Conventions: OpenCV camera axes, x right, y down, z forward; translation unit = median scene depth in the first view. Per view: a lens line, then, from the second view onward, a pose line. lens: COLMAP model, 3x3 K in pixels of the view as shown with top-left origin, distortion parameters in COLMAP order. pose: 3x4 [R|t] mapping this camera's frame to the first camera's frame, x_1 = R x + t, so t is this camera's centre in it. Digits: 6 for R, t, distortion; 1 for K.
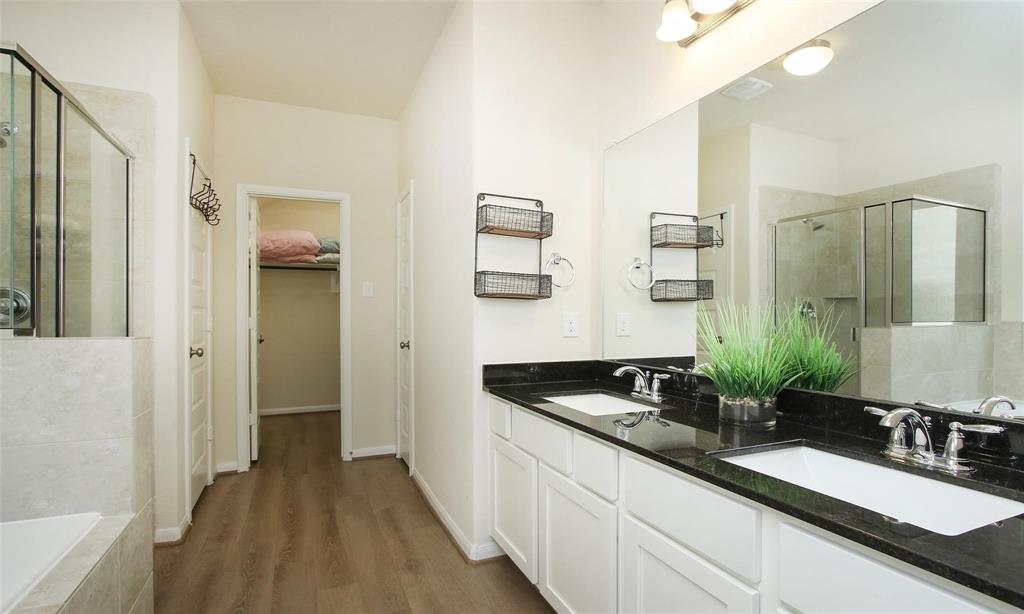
lens RADIAL K [[478.3, 0, 512.7], [0, 478.3, 316.8], [0, 0, 1]] dist [-0.004247, 0.000729]
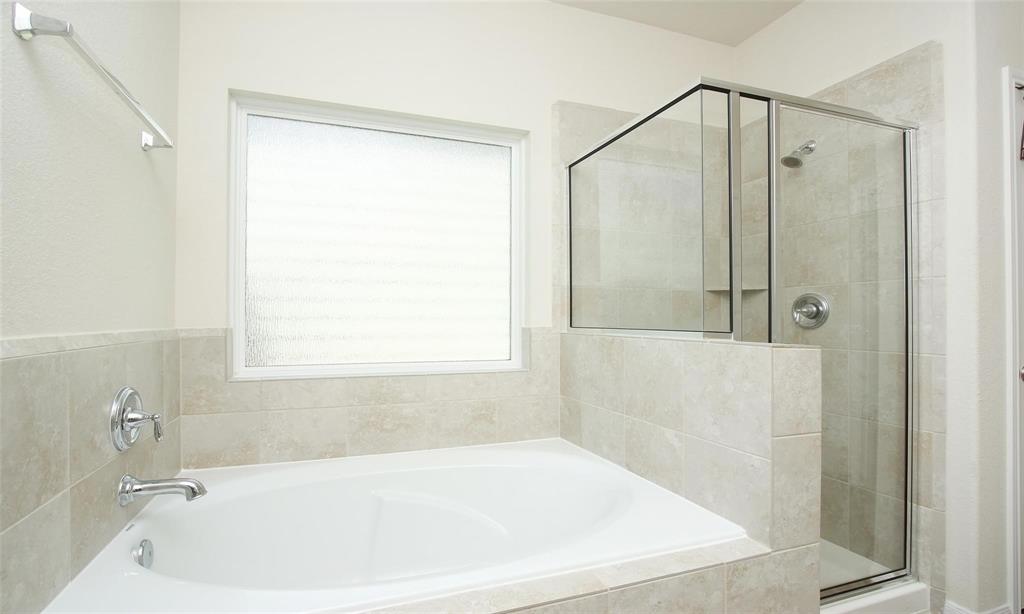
lens RADIAL K [[499.1, 0, 500.4], [0, 499.1, 314.4], [0, 0, 1]] dist [-0.030046, 0.001607]
pose [[-0.058576, -0.011790, -0.998213, 0.126559], [-0.003133, 0.999927, -0.011627, 0.000262], [0.998278, 0.002446, -0.058608, 0.557365]]
